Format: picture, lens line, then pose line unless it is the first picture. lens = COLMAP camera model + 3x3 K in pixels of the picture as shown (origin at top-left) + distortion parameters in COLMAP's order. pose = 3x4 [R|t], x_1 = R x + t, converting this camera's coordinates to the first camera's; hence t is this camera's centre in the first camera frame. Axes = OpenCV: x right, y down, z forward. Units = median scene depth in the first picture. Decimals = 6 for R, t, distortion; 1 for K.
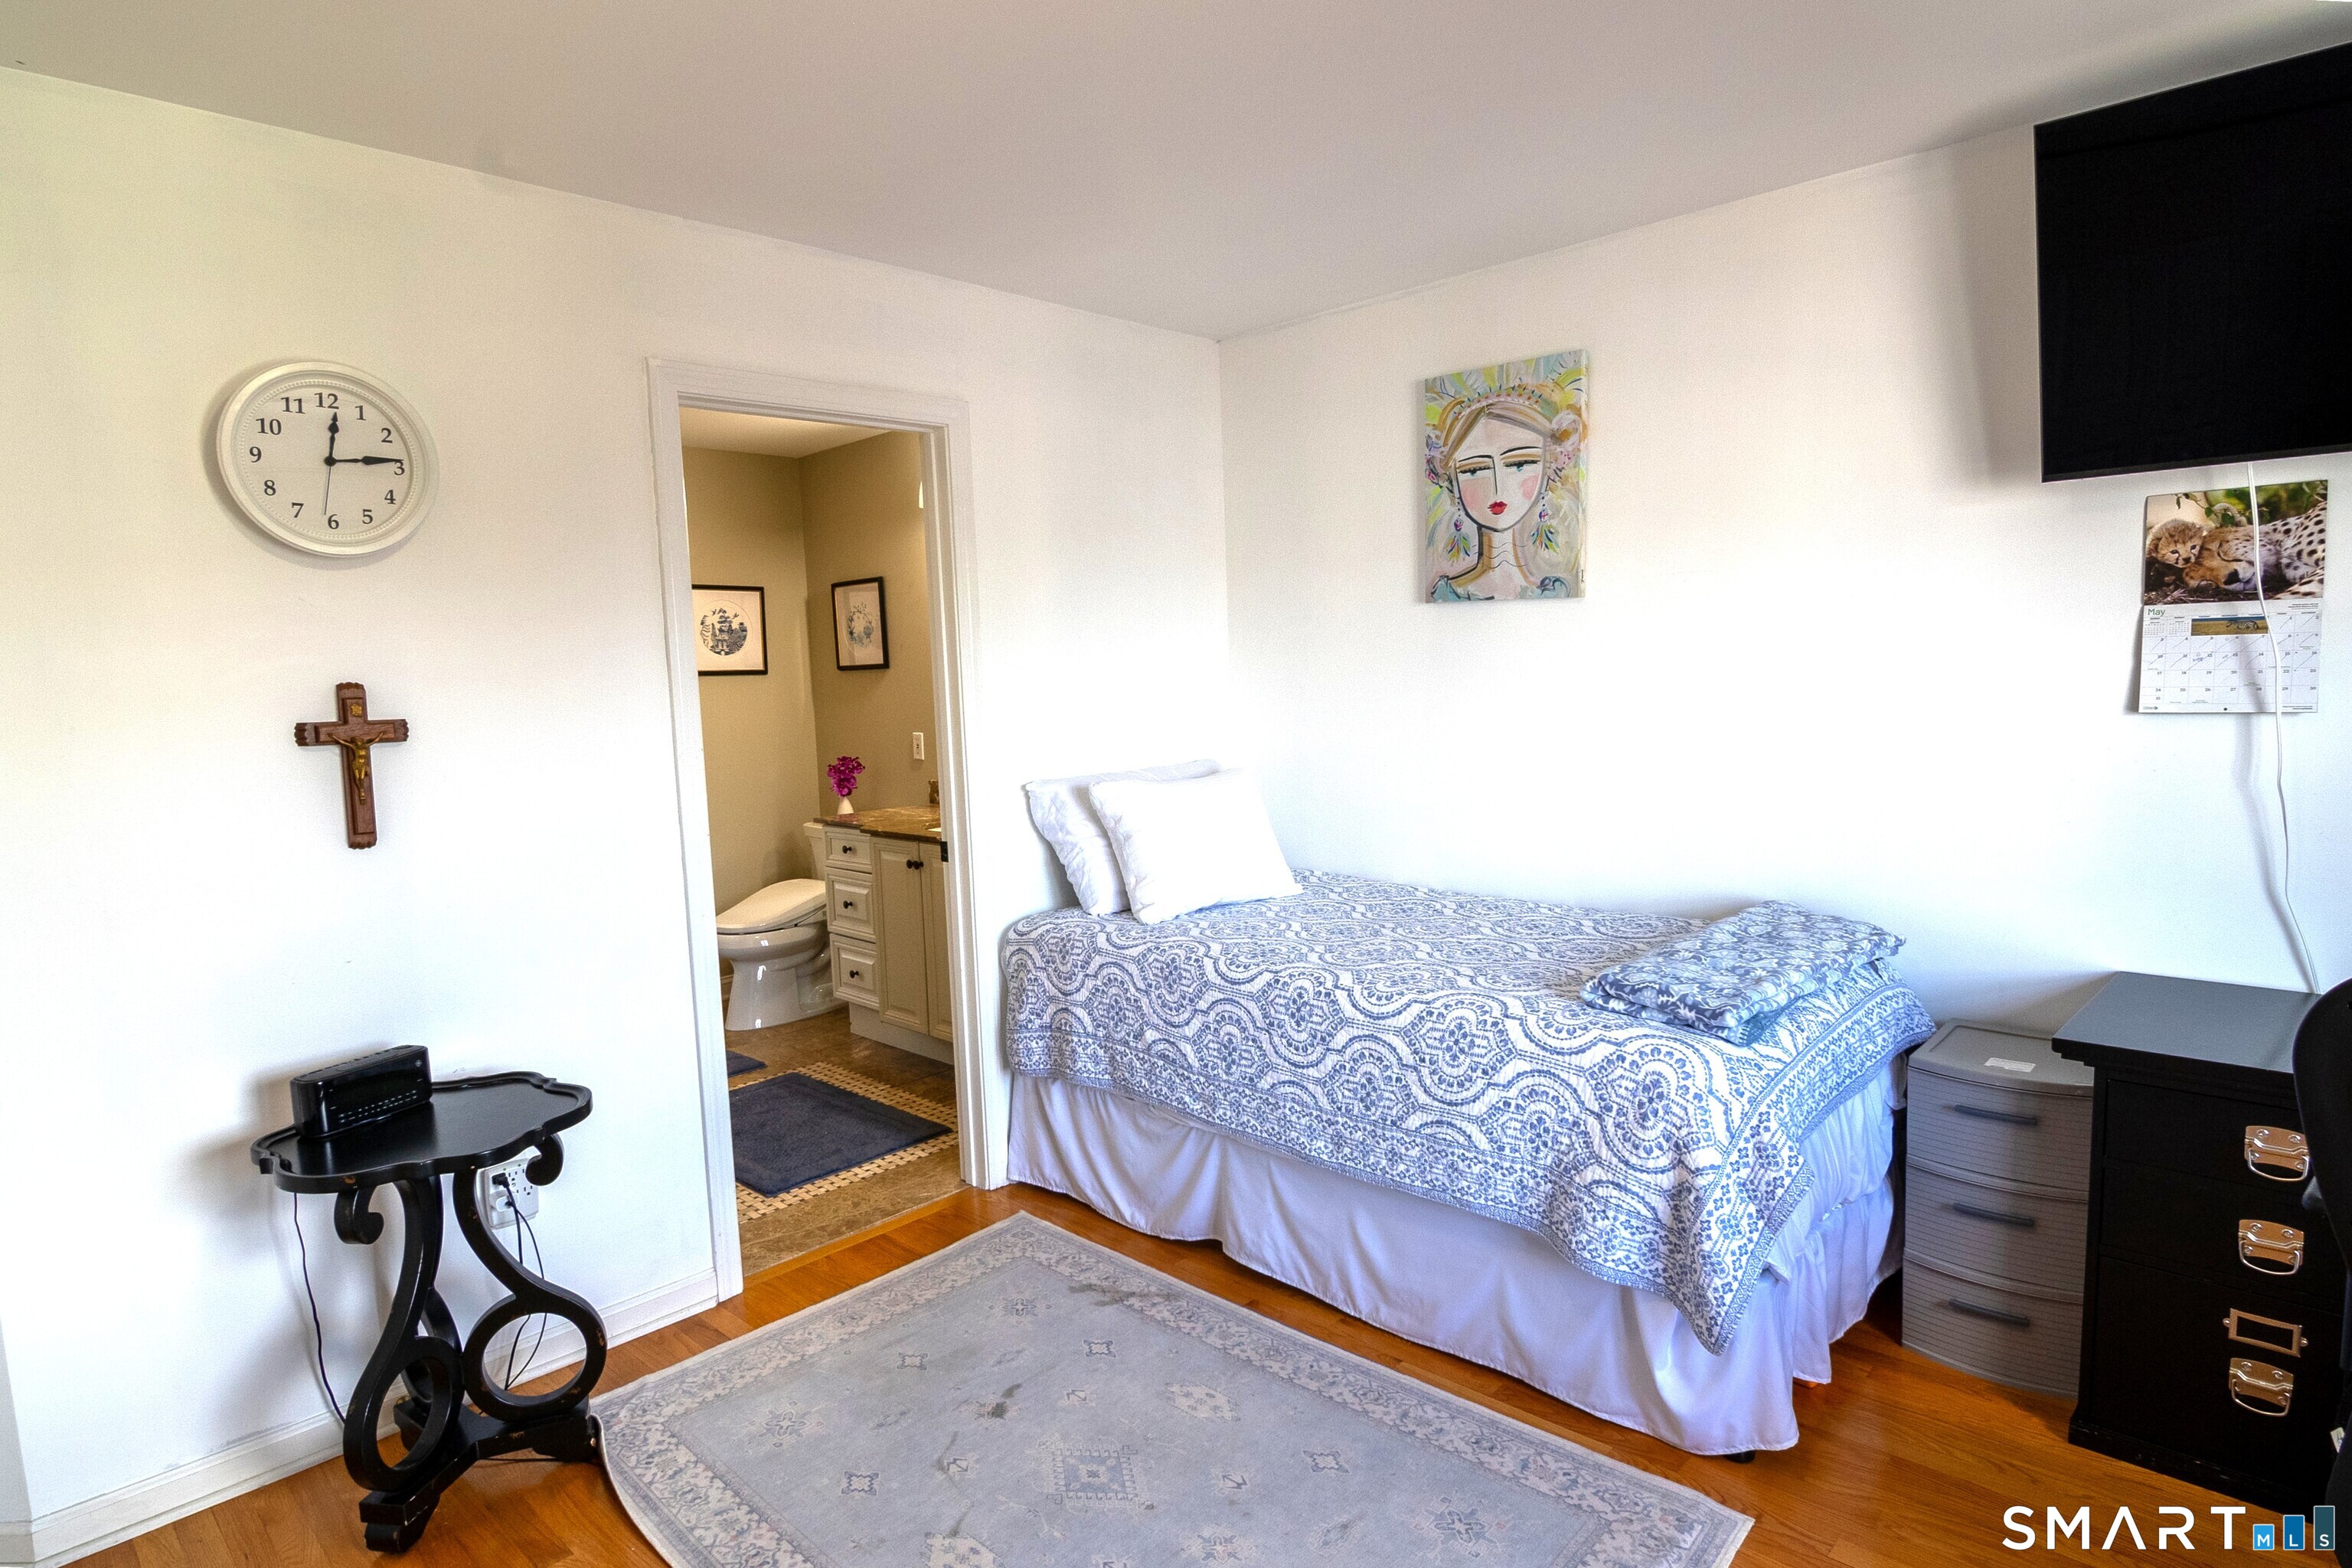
lens RADIAL K [[1229.2, 0, 1176.0], [0, 1229.2, 784.0], [0, 0, 1]] dist [-0.002041, -0.000670]
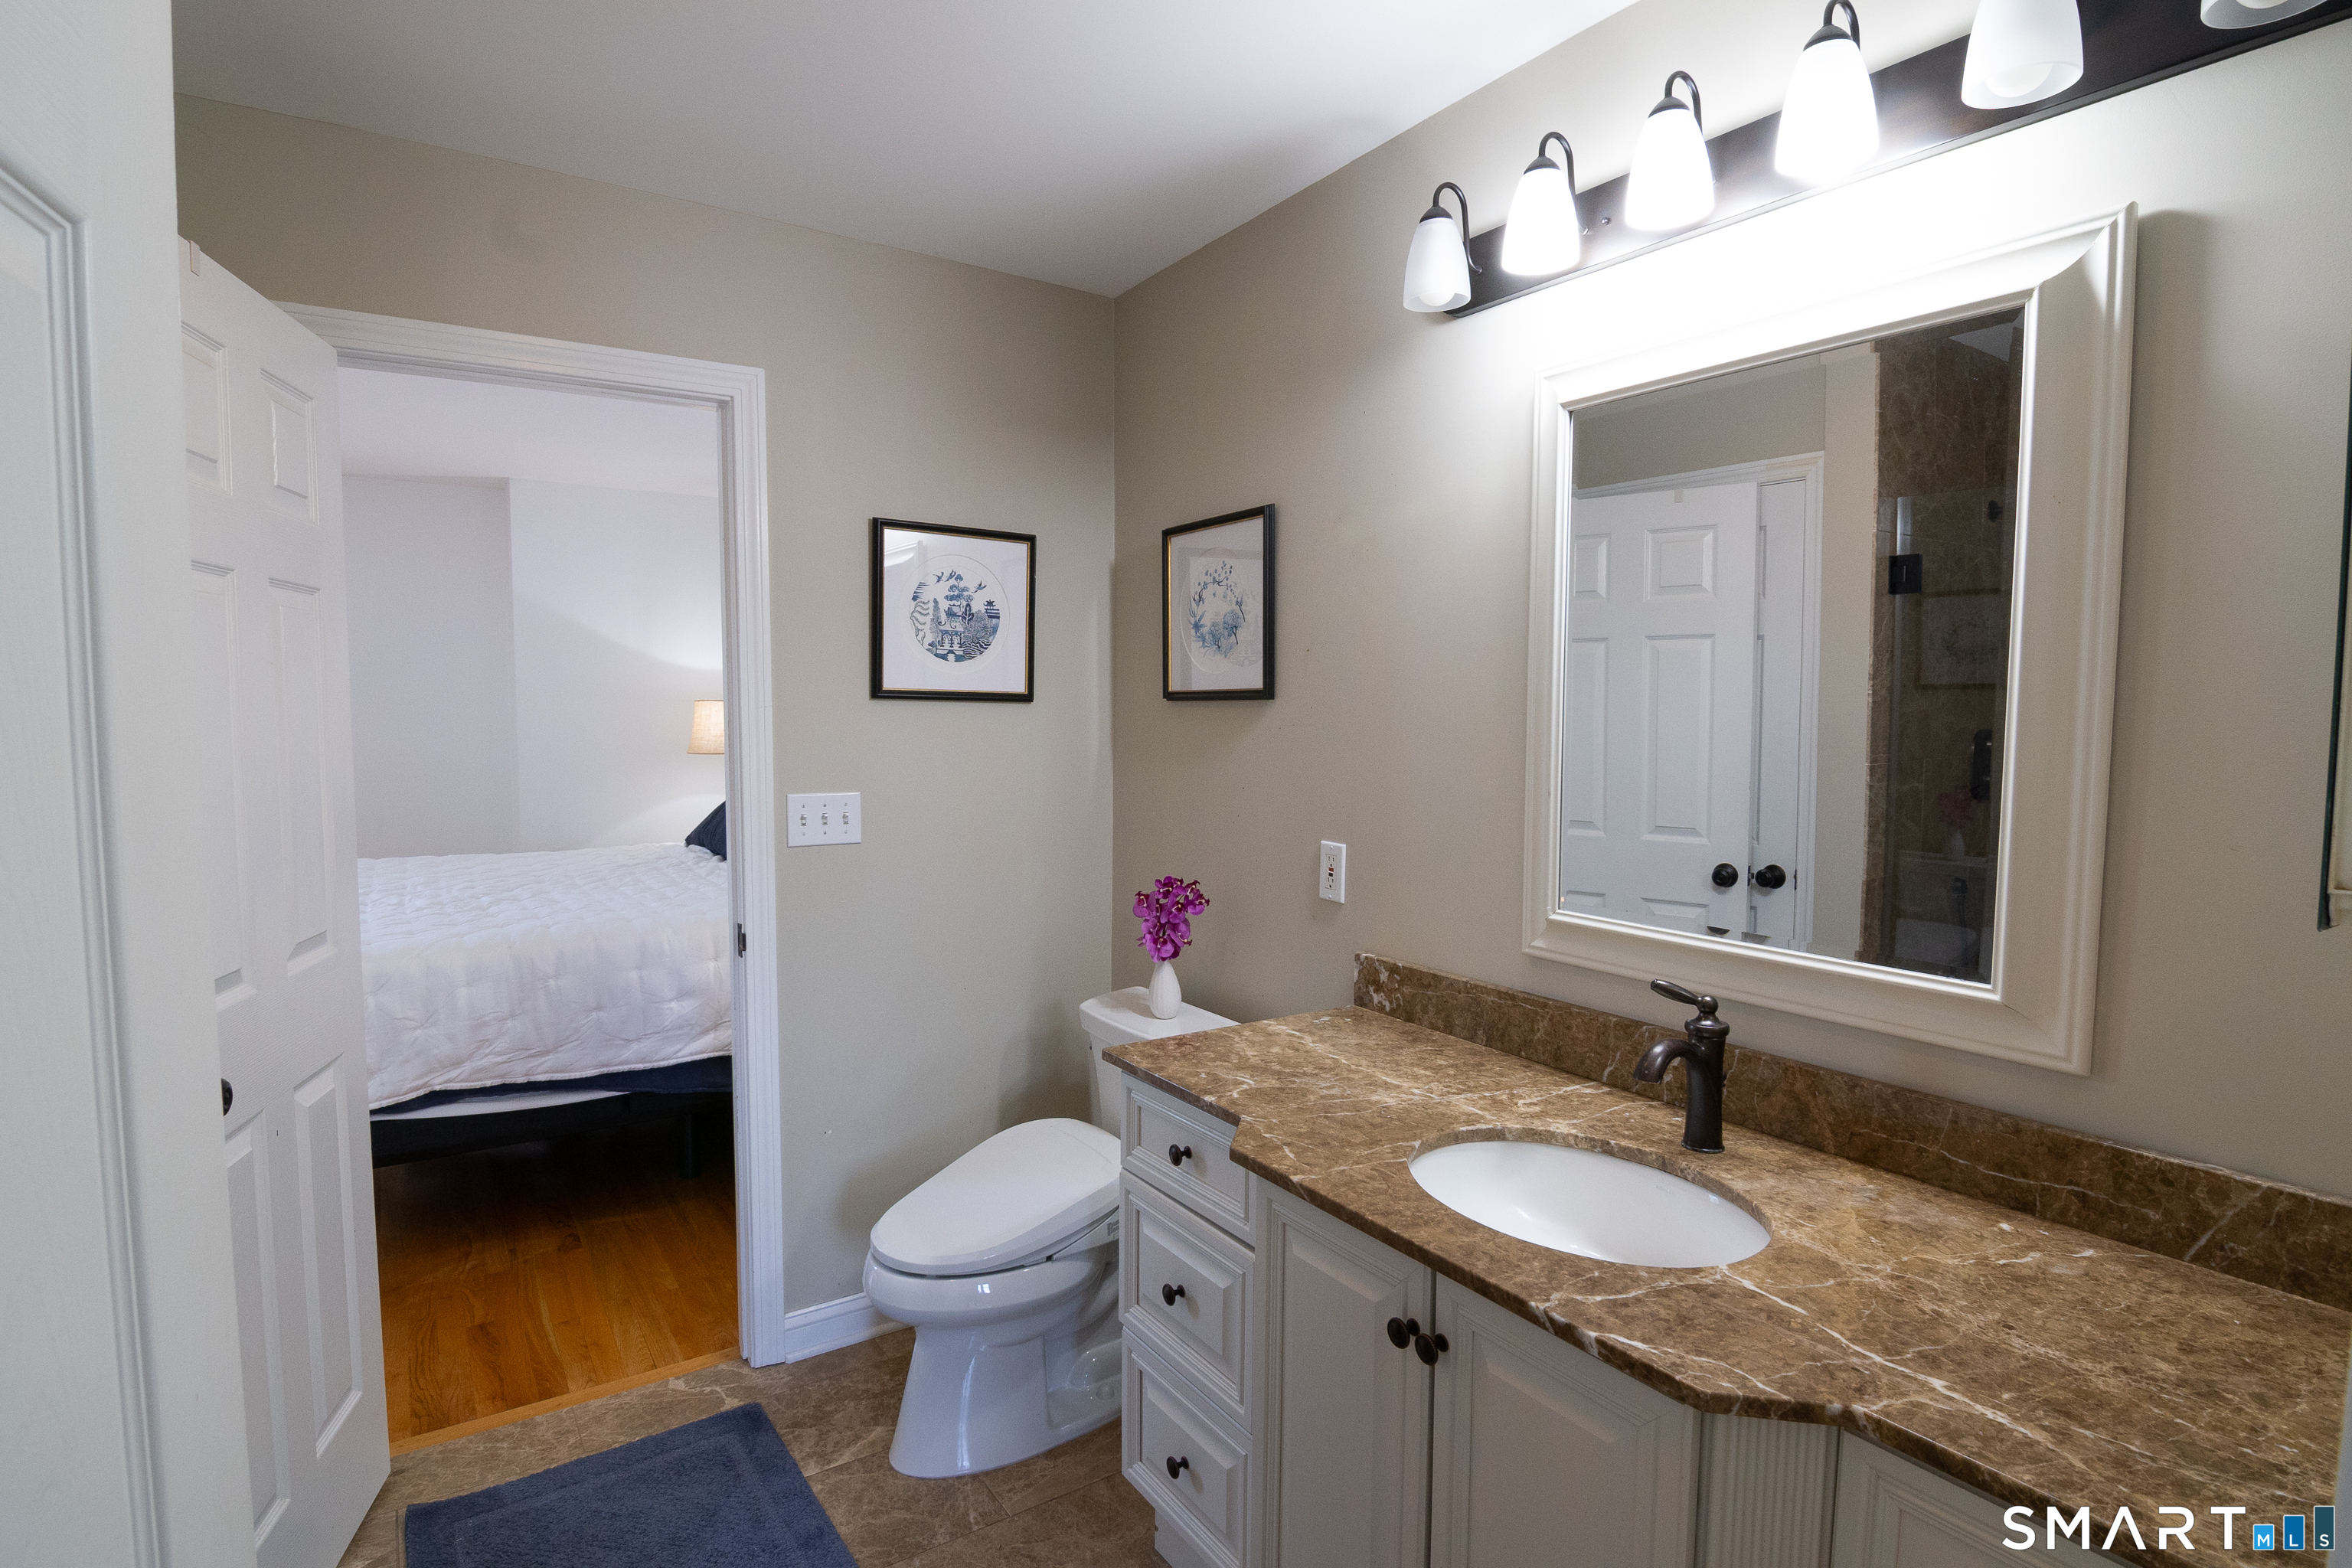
lens RADIAL K [[1196.3, 0, 1176.0], [0, 1196.3, 784.0], [0, 0, 1]] dist [-0.002184, -0.000494]
pose [[0.974176, 0.053733, -0.219305, -0.165559], [-0.060719, 0.997836, -0.025239, -0.047140], [0.217474, 0.037903, 0.975330, 0.537764]]
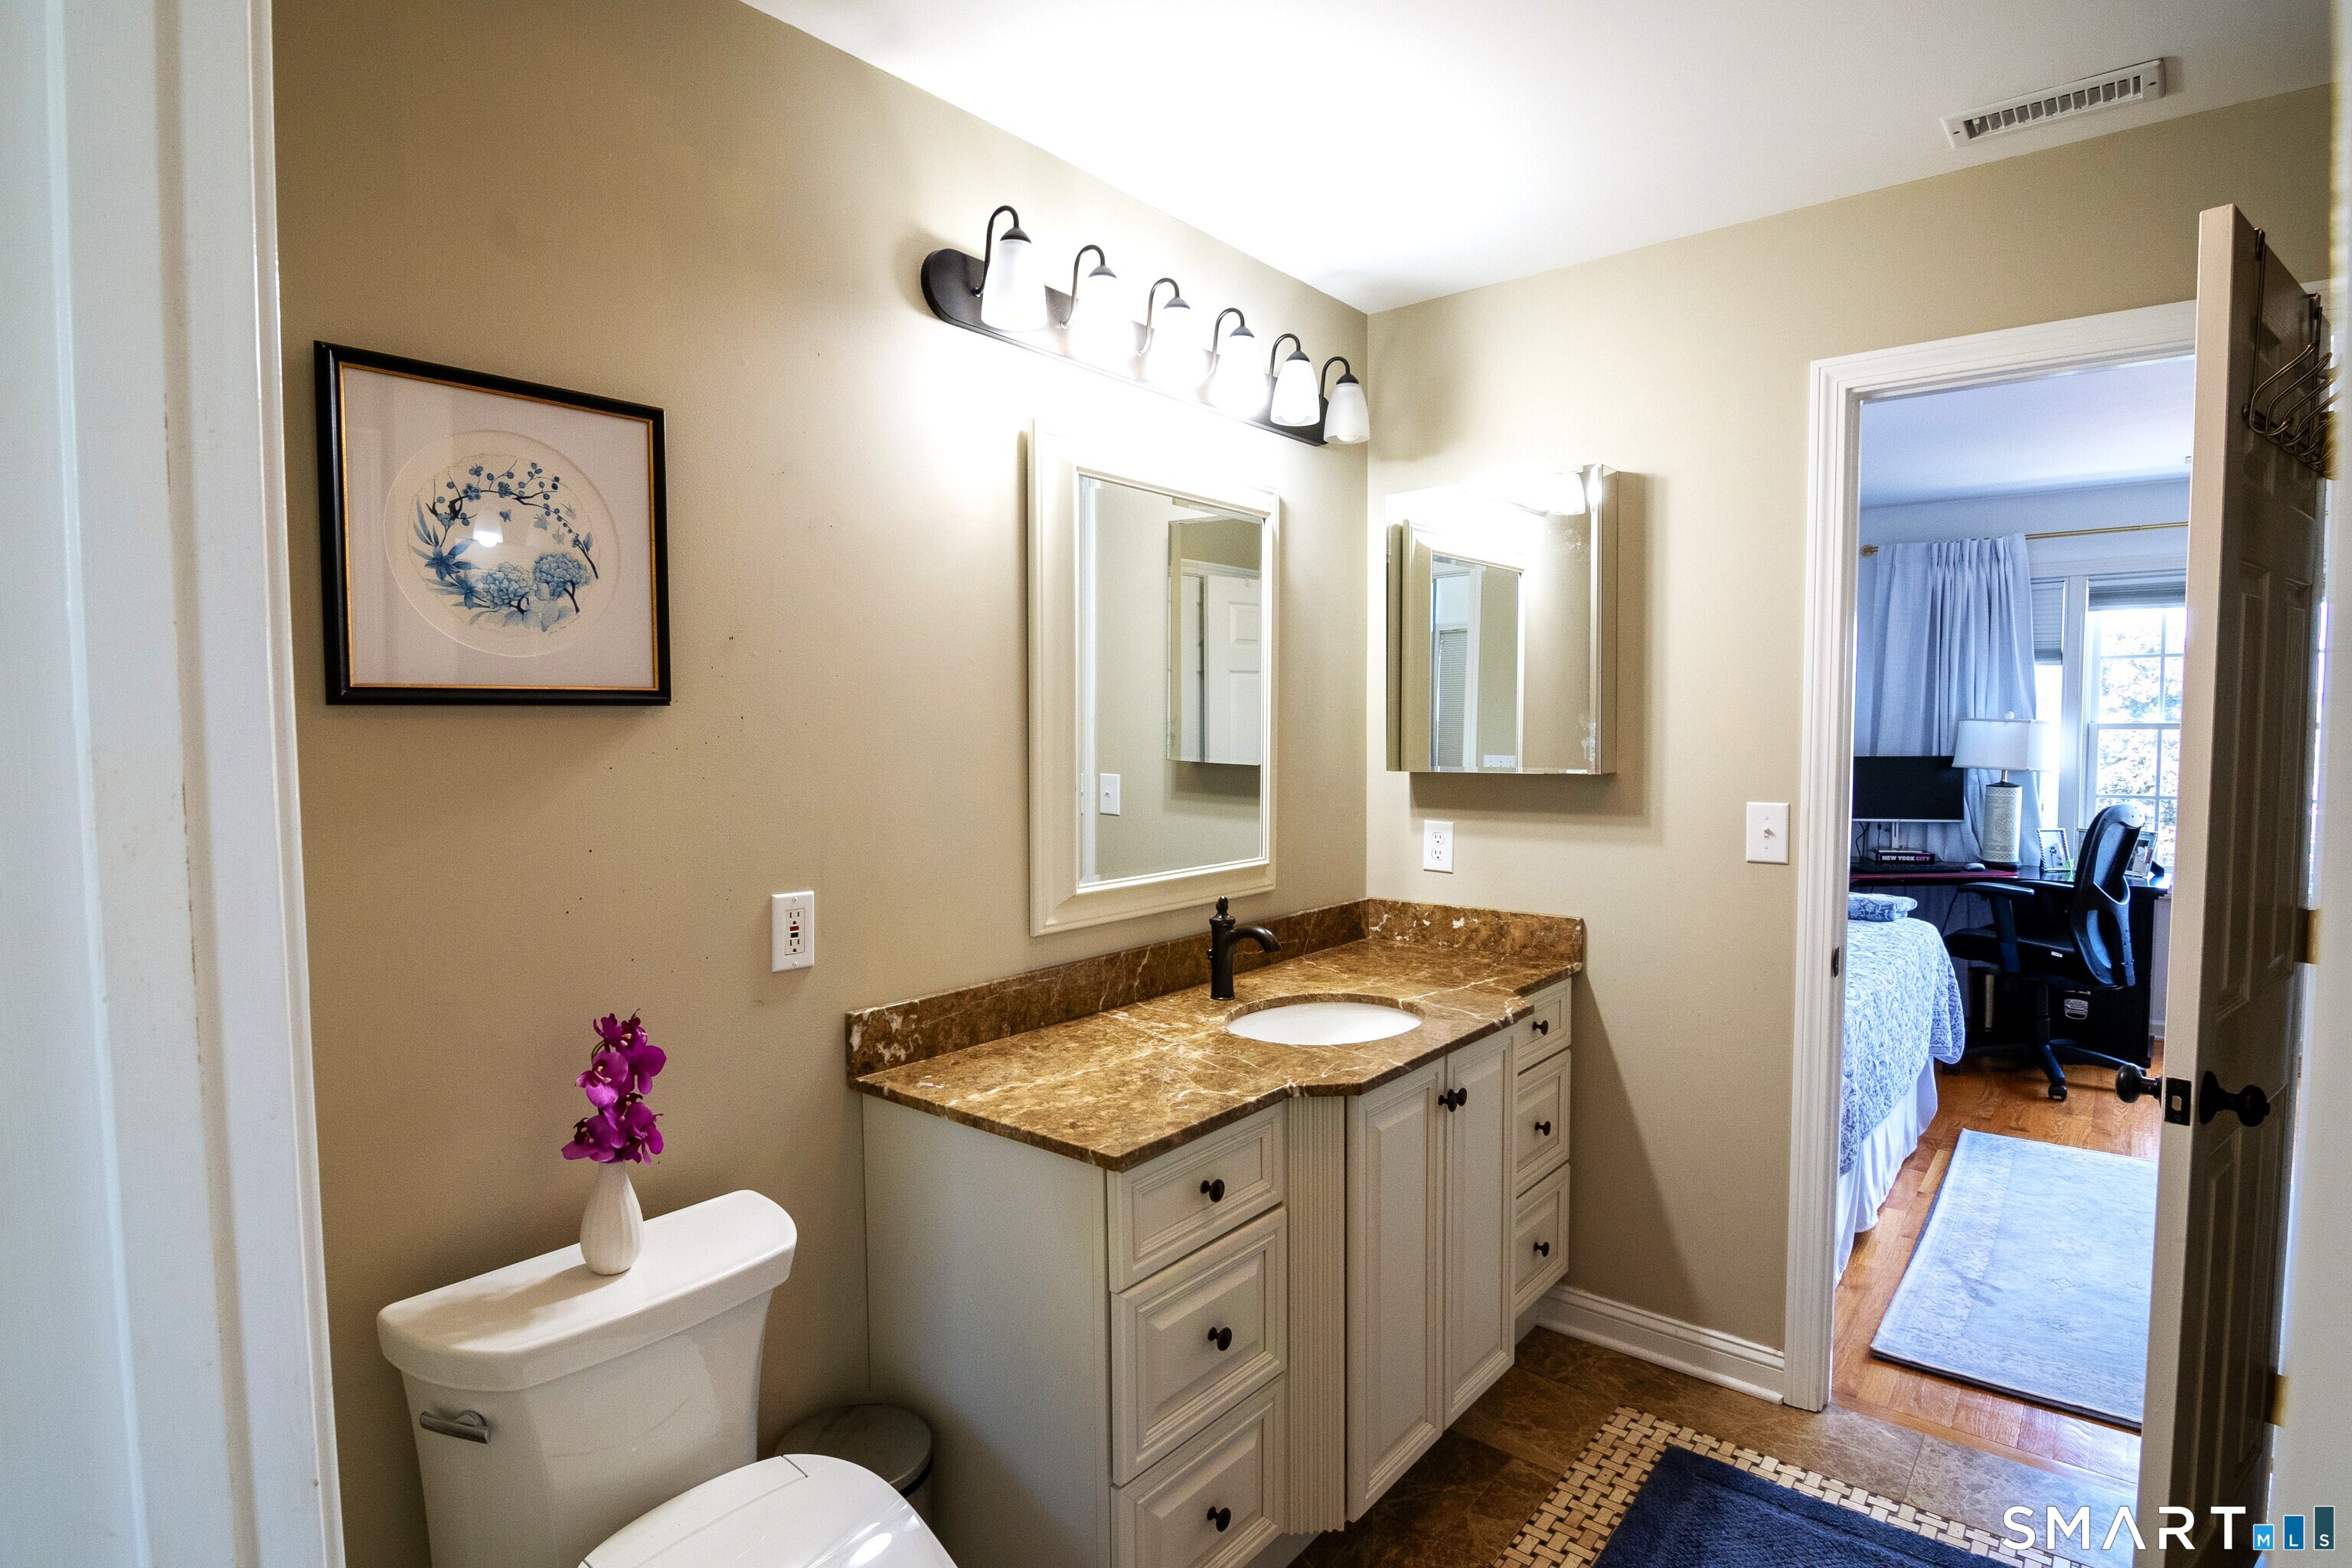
lens RADIAL K [[1229.2, 0, 1176.0], [0, 1229.2, 784.0], [0, 0, 1]] dist [-0.002041, -0.000670]
pose [[-0.079455, -0.017899, 0.996678, -0.547928], [0.105831, 0.994037, 0.026288, -0.067835], [-0.991205, 0.107568, -0.077087, 0.886984]]
